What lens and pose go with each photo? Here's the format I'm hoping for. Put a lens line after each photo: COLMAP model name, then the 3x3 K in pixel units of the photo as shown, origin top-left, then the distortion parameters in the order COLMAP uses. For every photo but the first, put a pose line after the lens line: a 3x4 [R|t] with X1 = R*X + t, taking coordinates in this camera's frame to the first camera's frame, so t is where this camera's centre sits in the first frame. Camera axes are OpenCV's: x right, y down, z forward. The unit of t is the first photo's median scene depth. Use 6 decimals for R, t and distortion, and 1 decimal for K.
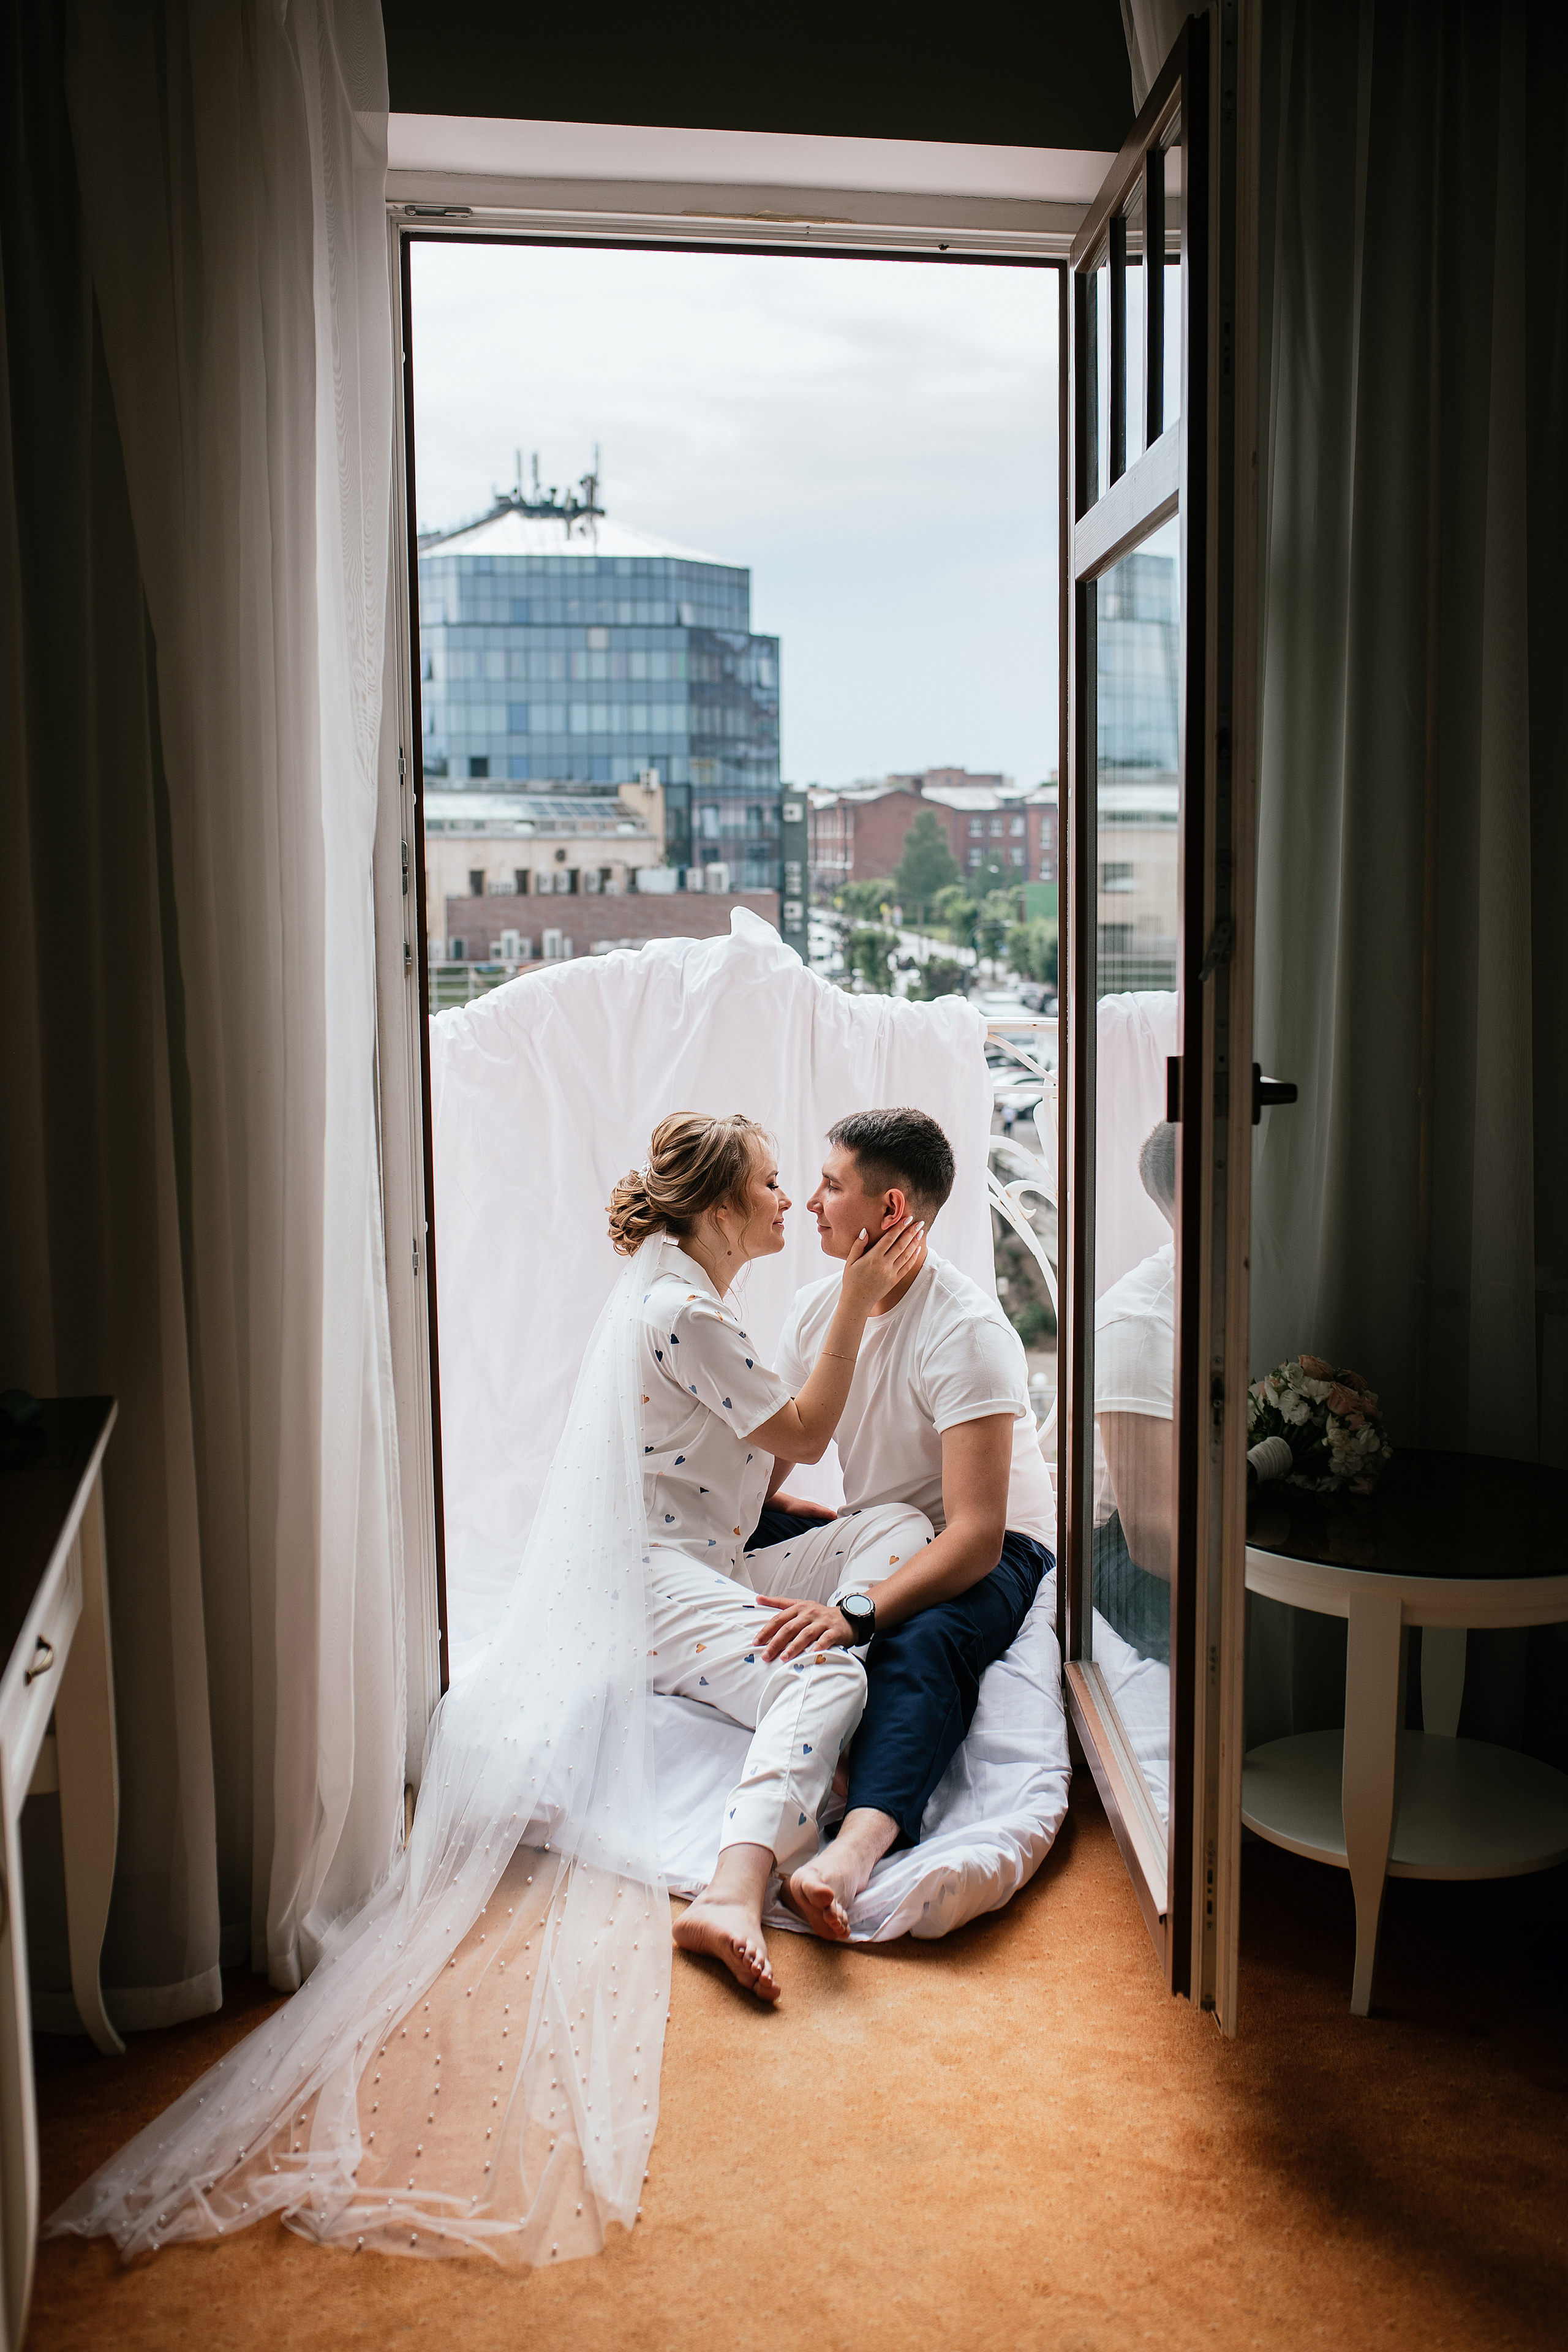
lens RADIAL K [[2402.3, 0, 820.0], [0, 2402.3, 1160.0], [0, 0, 1]] dist [-0.052832, 0.006923]
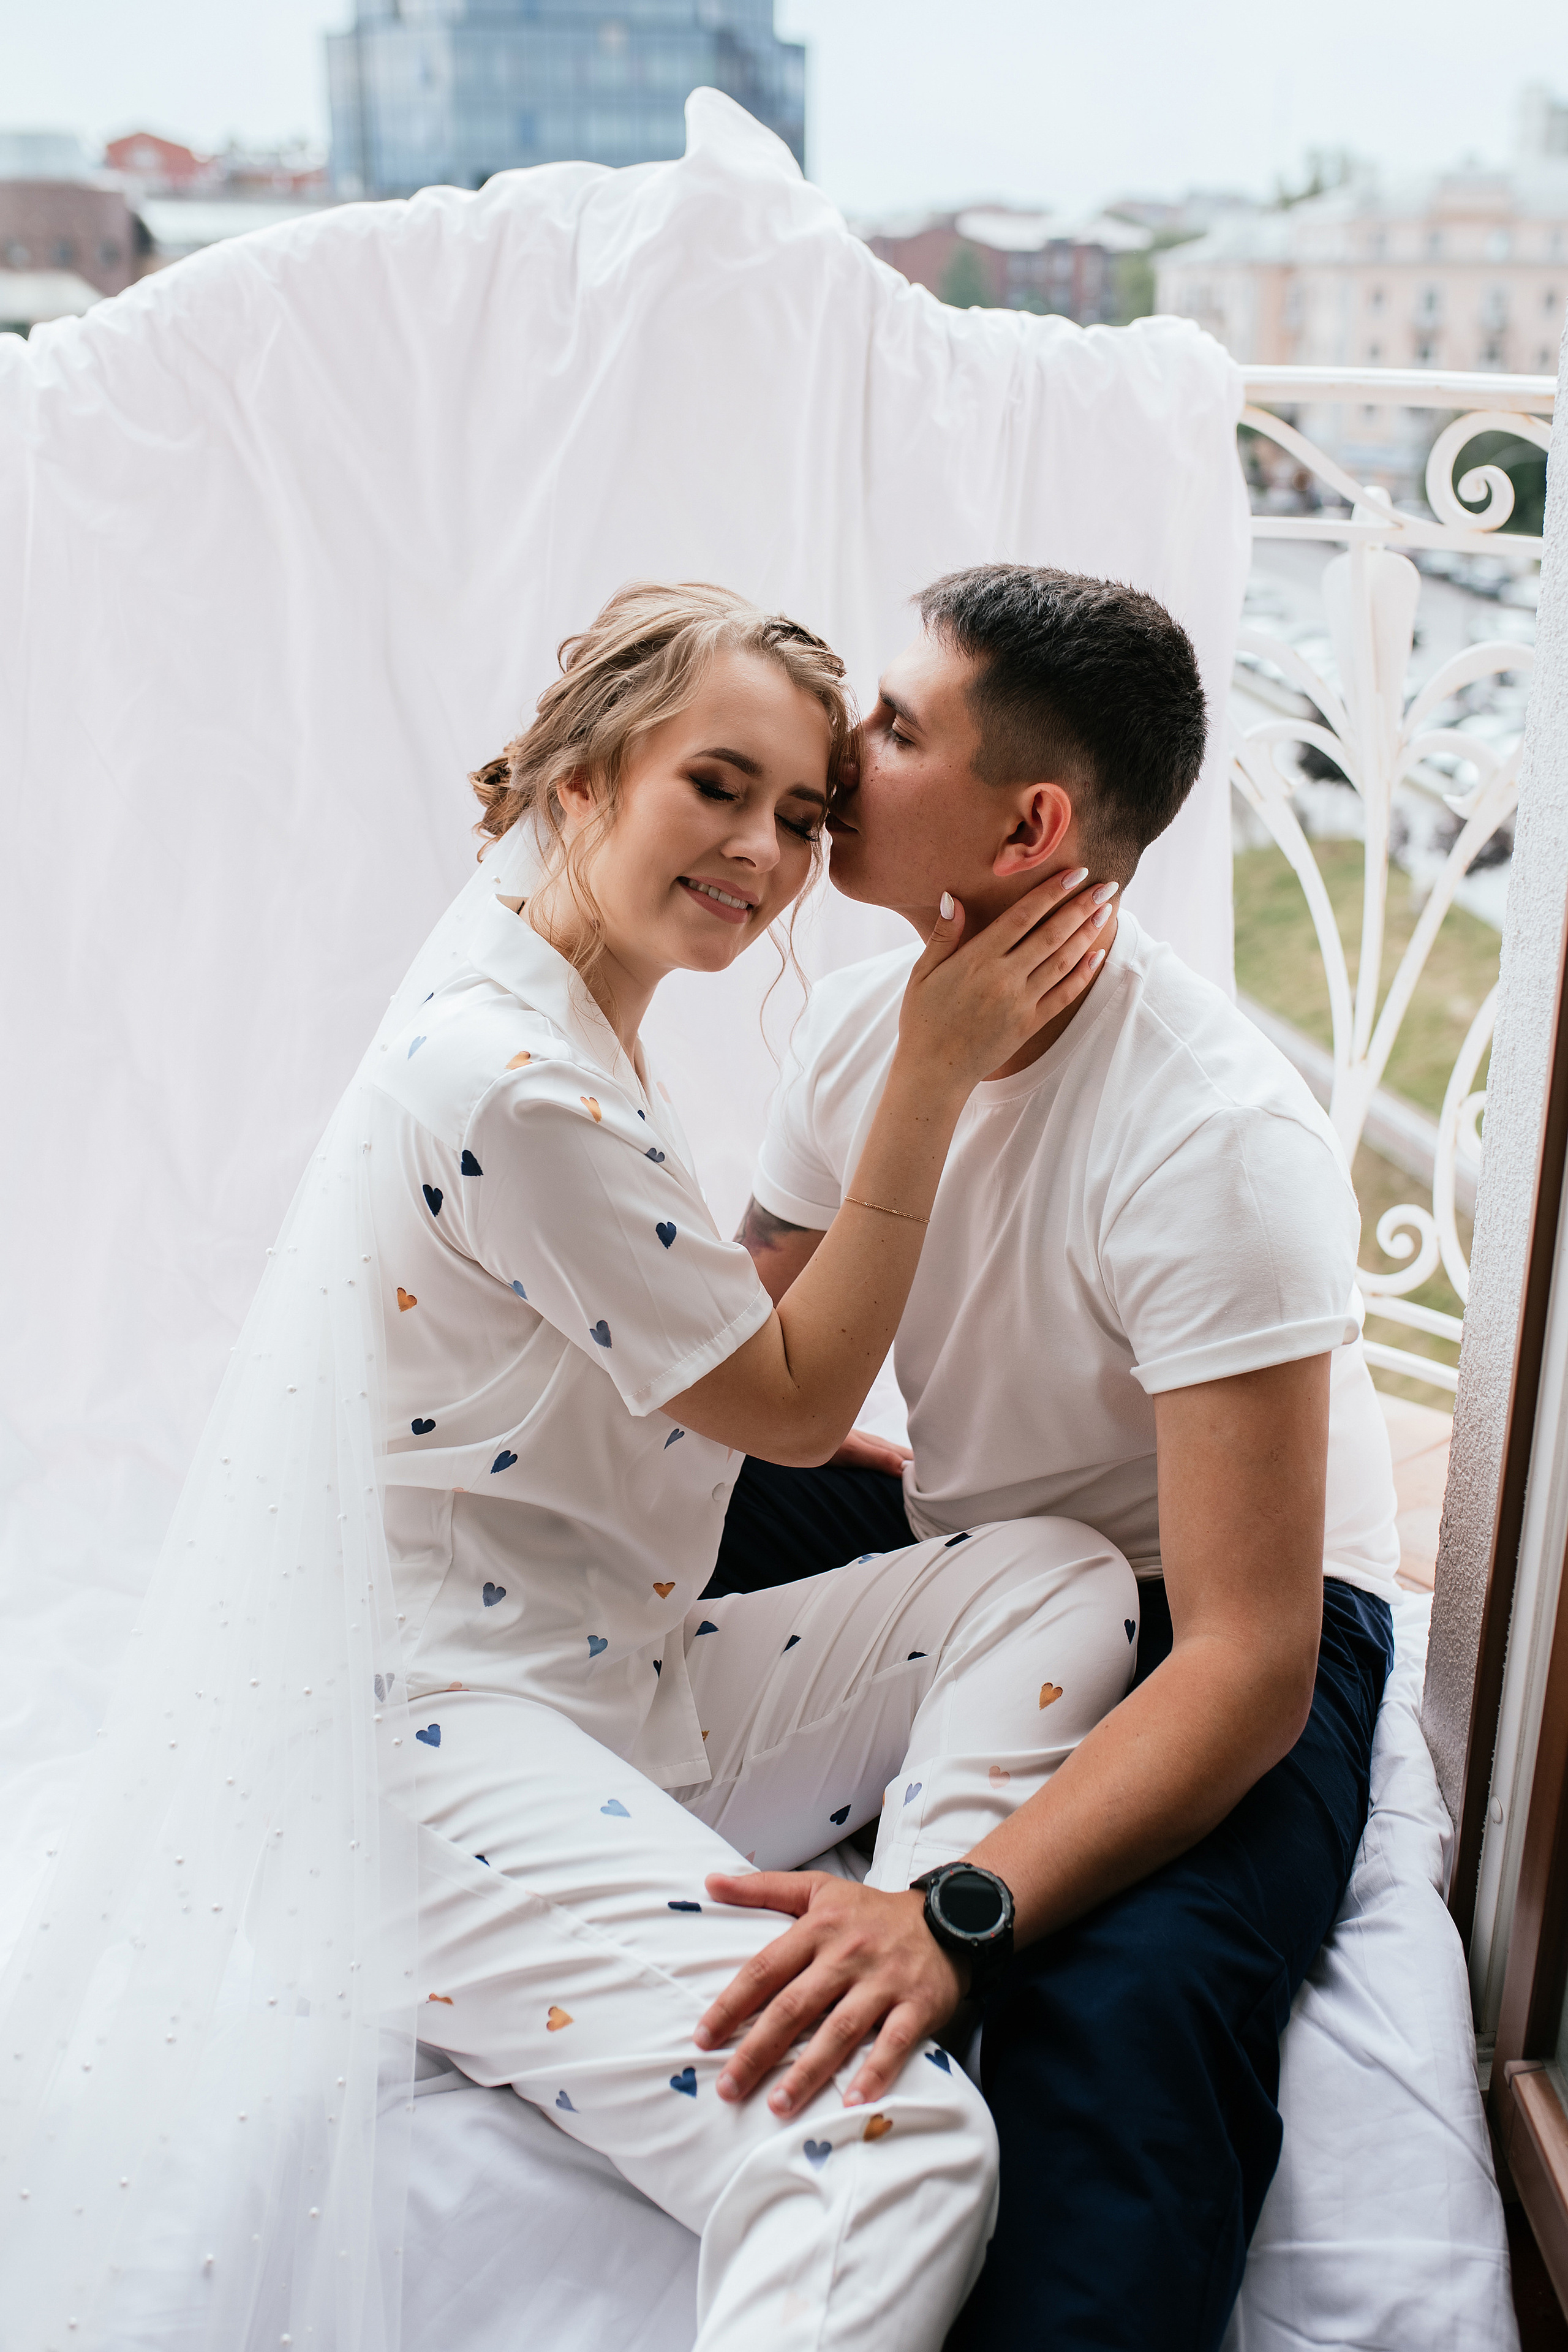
lens RADIAL K [[2416.0, 0, 812.7], [0, 2416.0, 1167.7], [0, 0, 1]] dist [-0.037758, 0.061300]
pose [[0.999793, 0.017426, -0.010484, -0.006084], [-0.014708, 0.975622, 0.218962, -0.009403], [0.014044, -0.218763, 0.975677, 0.534688]]
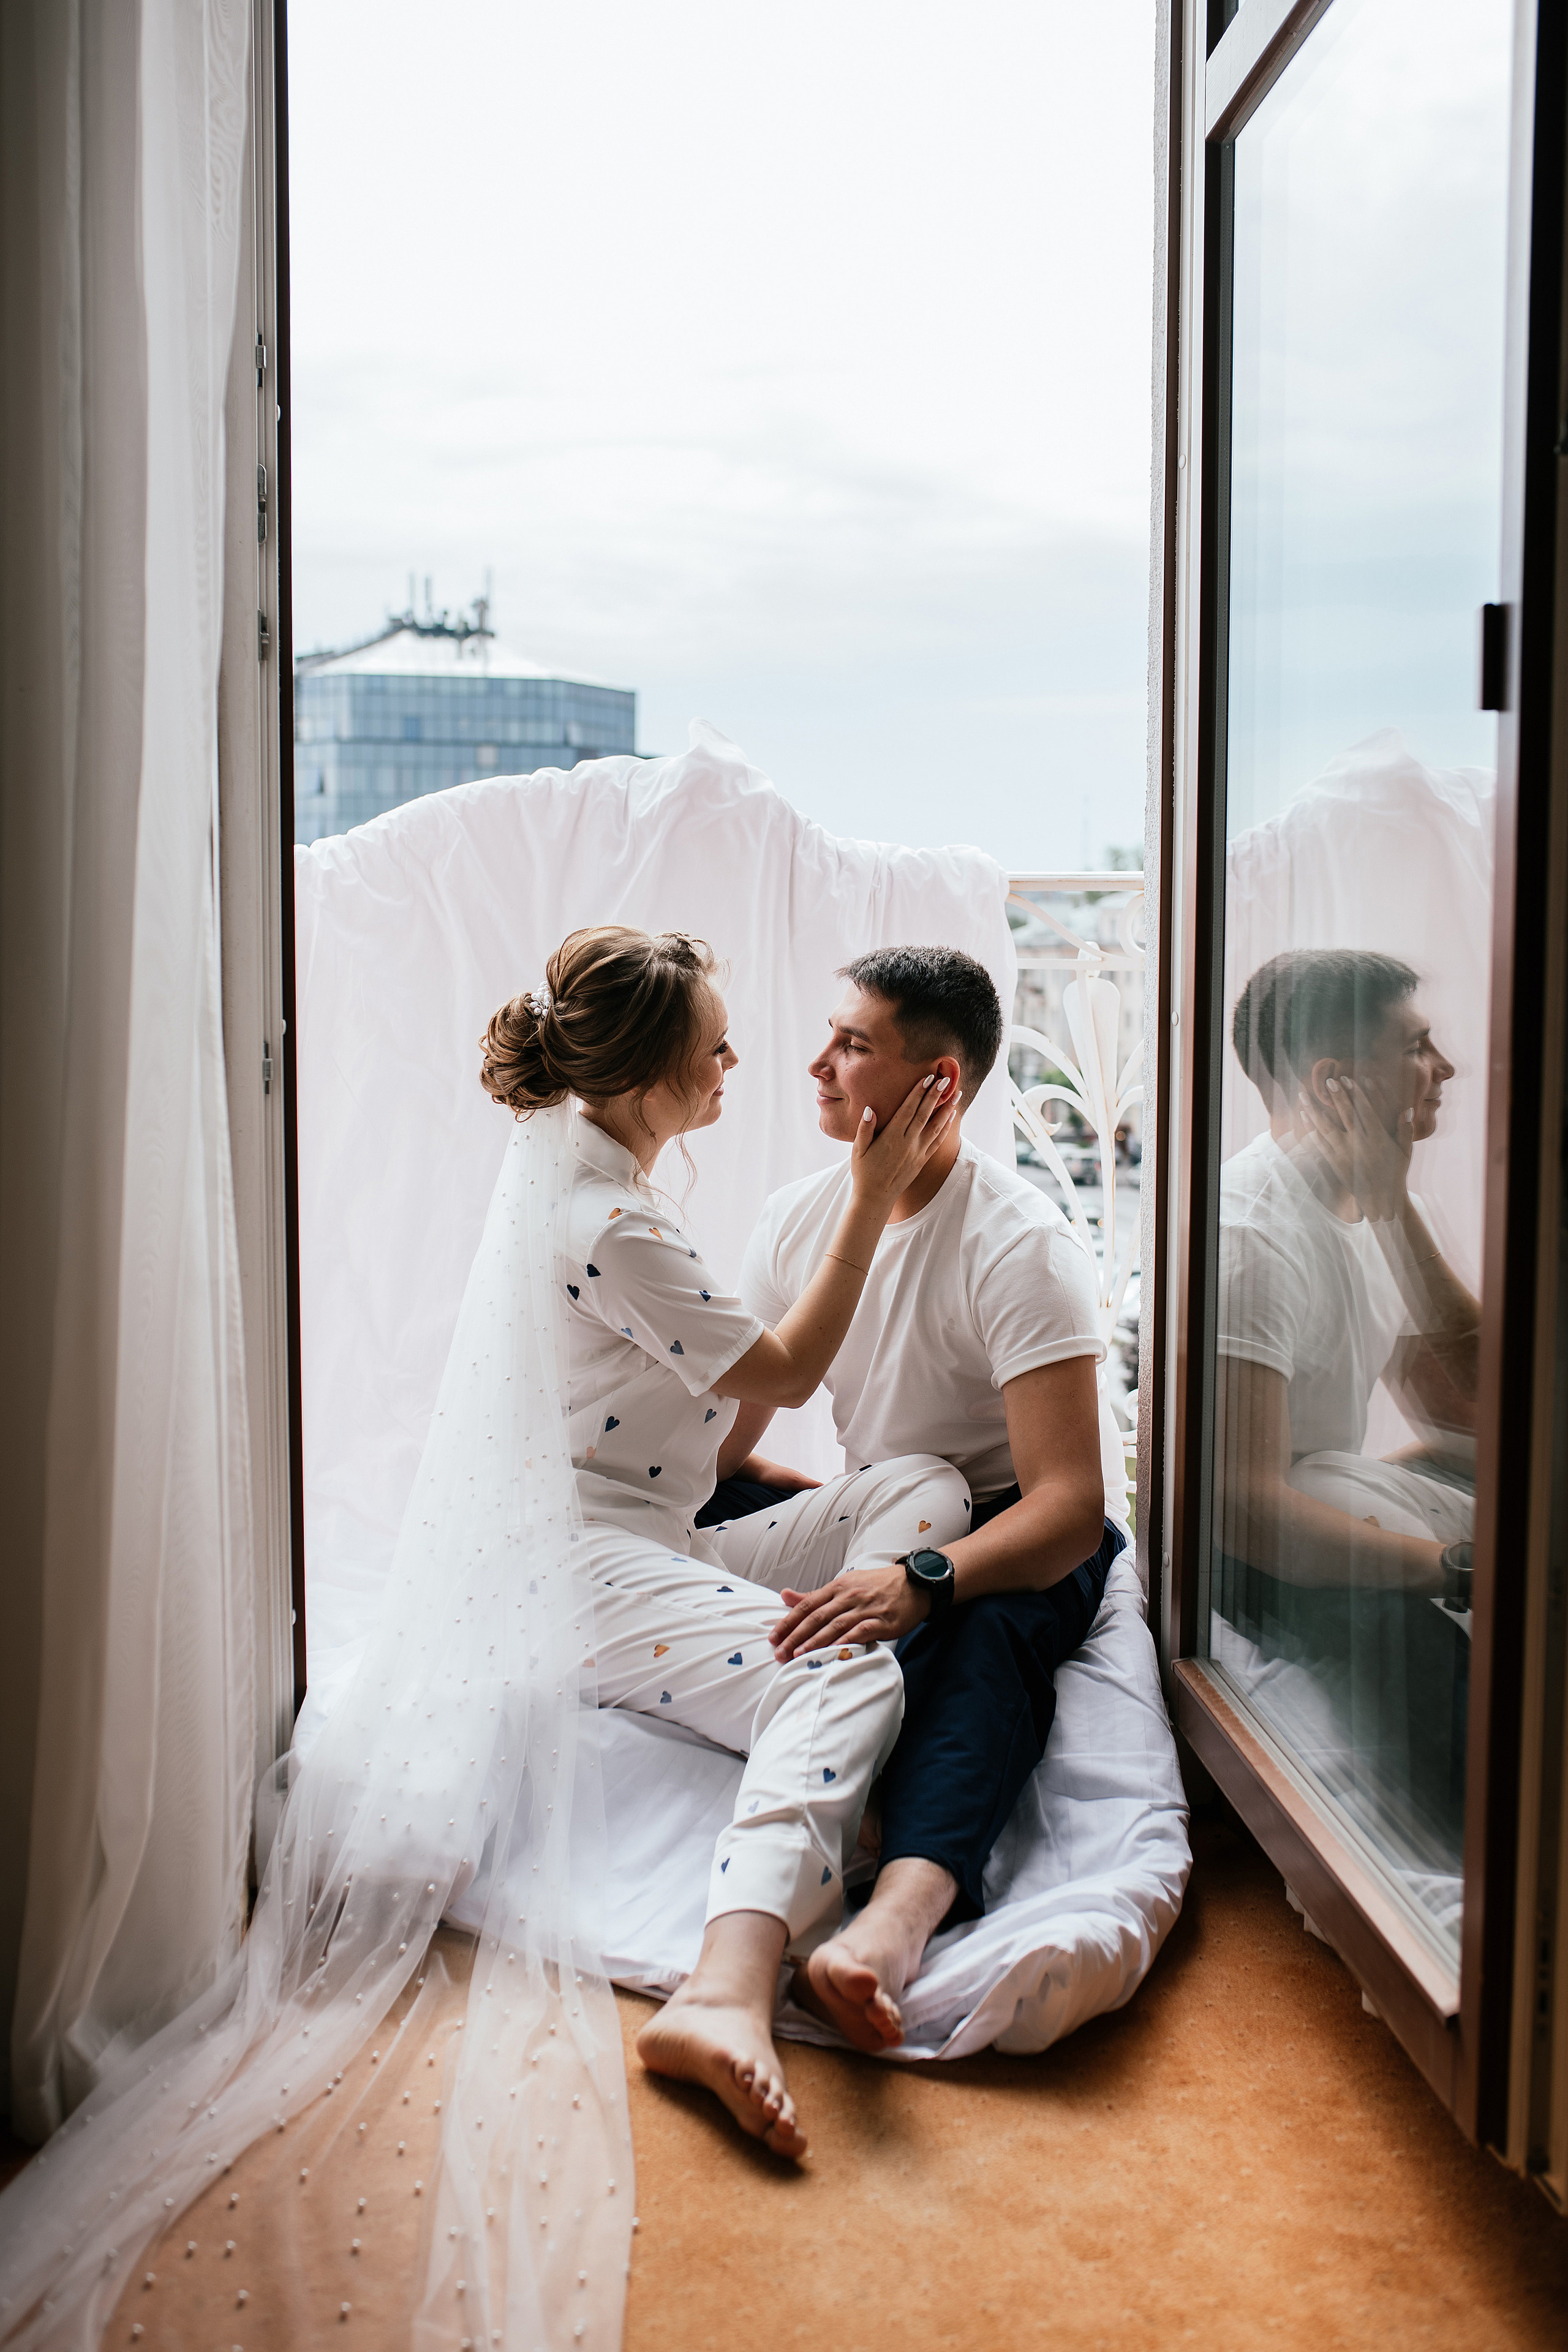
lens RADIAL K [[2337.3, 0, 784.0], [0, 2337.3, 1176.0], [0, 0, 1]] dist [-0.044261, 0.031255]
pose [[0.999287, 0.008574, 0.036757, -0.033290], [-0.007026, 0.999092, -0.042023, 0.077737], [-0.037084, 0.041735, 0.998440, 0.246446]]
